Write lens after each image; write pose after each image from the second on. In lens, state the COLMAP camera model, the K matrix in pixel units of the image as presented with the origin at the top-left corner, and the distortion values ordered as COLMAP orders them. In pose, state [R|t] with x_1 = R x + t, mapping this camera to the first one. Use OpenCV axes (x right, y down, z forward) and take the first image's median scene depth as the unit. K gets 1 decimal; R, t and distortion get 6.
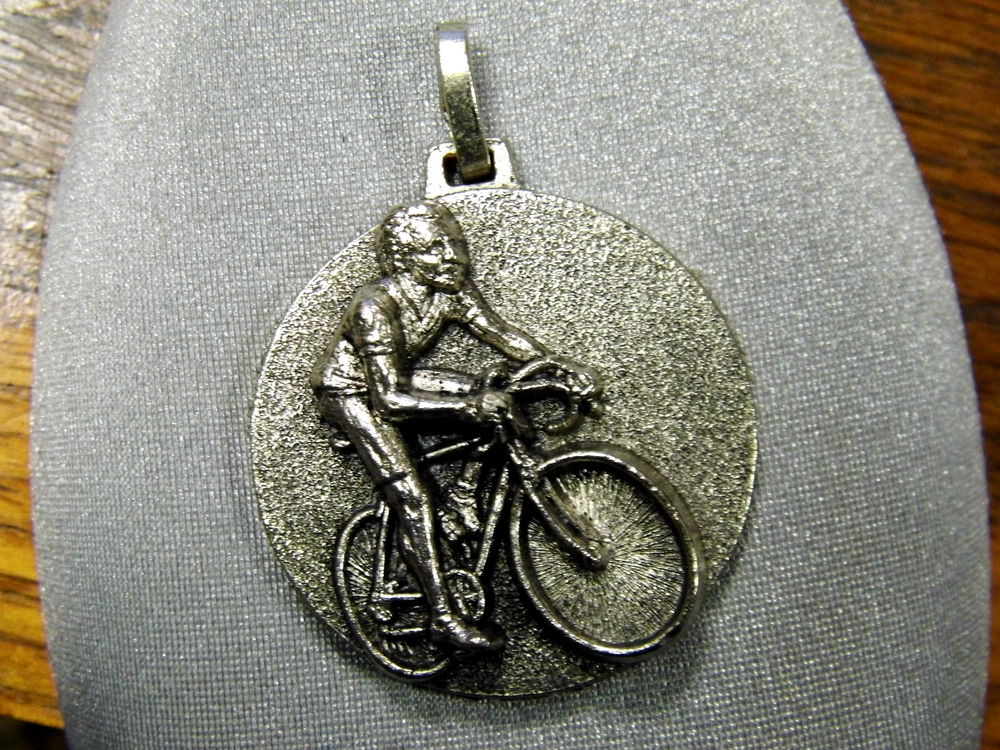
lens RADIAL K [[1853.8, 0, 500.0], [0, 1853.8, 375.0], [0, 0, 1]] dist [0.051356, -0.026462]
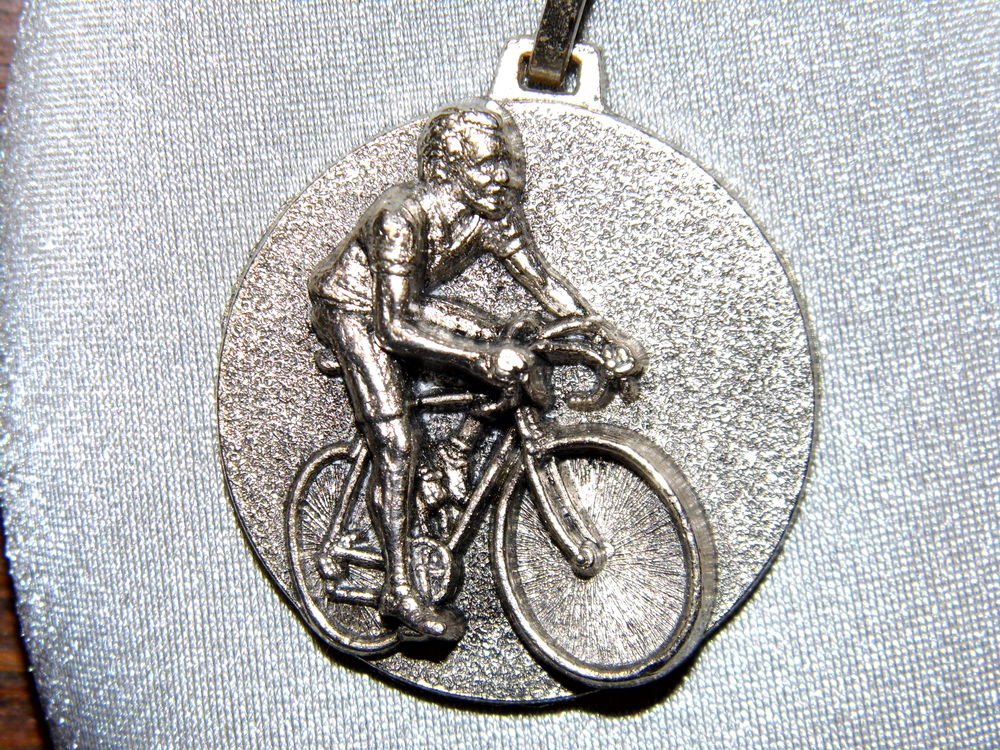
lens RADIAL K [[3084.8, 0, 500.0], [0, 3084.8, 375.0], [0, 0, 1]] dist [-0.118252, -0.228348]
pose [[0.974510, 0.223636, -0.017811, 0.017332], [-0.221626, 0.971985, 0.078278, -0.085031], [0.034818, -0.072336, 0.996772, -0.400958]]
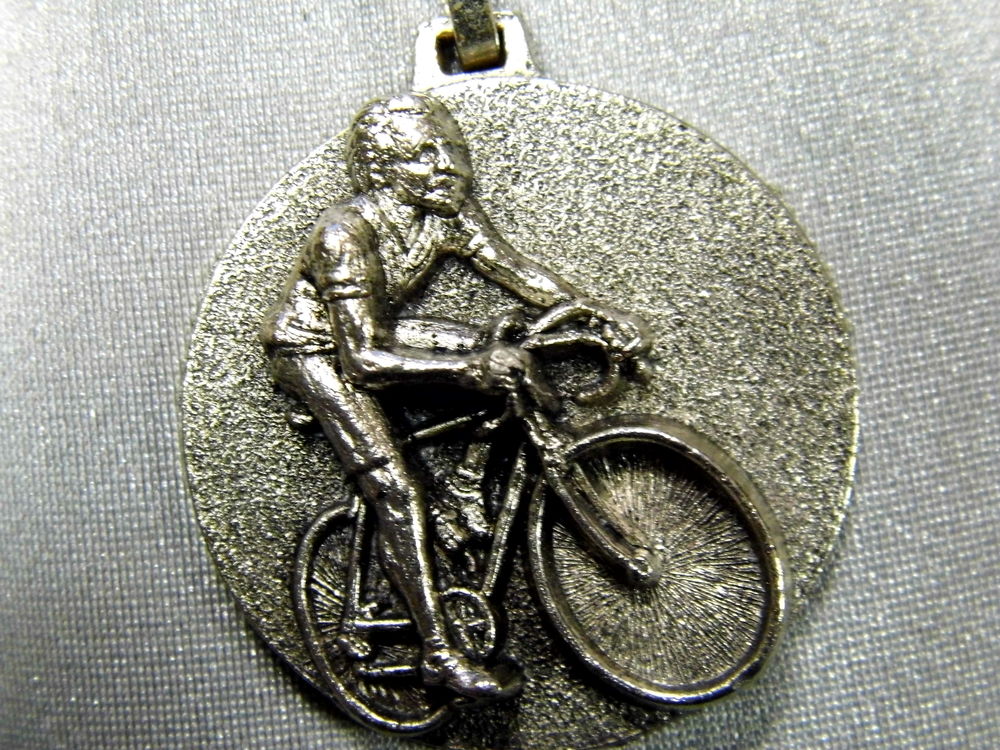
lens RADIAL K [[1897.2, 0, 484.5], [0, 1897.2, 374.5], [0, 0, 1]] dist [-0.109957, -0.006537]
pose [[0.999815, -0.006408, -0.018156, 0.001945], [0.006630, 0.999904, 0.012190, 0.010237], [0.018076, -0.012309, 0.999761, 0.238526]]
